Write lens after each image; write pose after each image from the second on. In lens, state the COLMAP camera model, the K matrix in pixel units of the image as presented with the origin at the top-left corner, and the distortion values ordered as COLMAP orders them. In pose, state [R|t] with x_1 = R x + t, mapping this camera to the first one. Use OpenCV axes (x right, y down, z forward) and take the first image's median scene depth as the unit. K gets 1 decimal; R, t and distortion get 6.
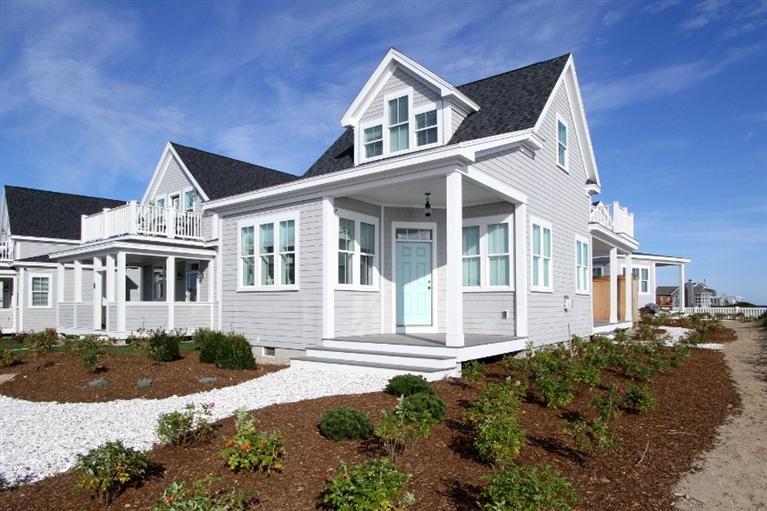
lens RADIAL K [[472.7, 0, 384.9], [0, 472.7, 282.4], [0, 0, 1]] dist [0.028624, -0.000468]
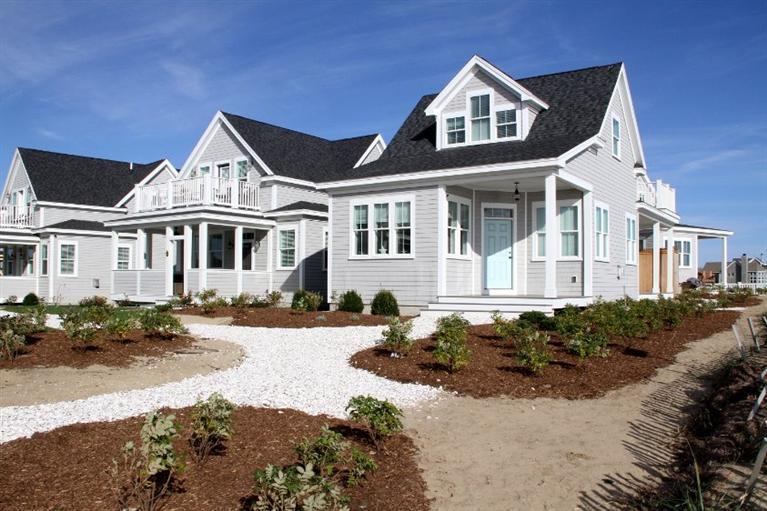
lens RADIAL K [[615.4, 0, 383.5], [0, 615.4, 255.5], [0, 0, 1]] dist [-0.046399, 0.003042]
pose [[0.999483, 0.008601, 0.030979, -0.253934], [-0.008672, 0.999960, 0.002147, 0.005004], [-0.030960, -0.002415, 0.999518, -0.507869]]
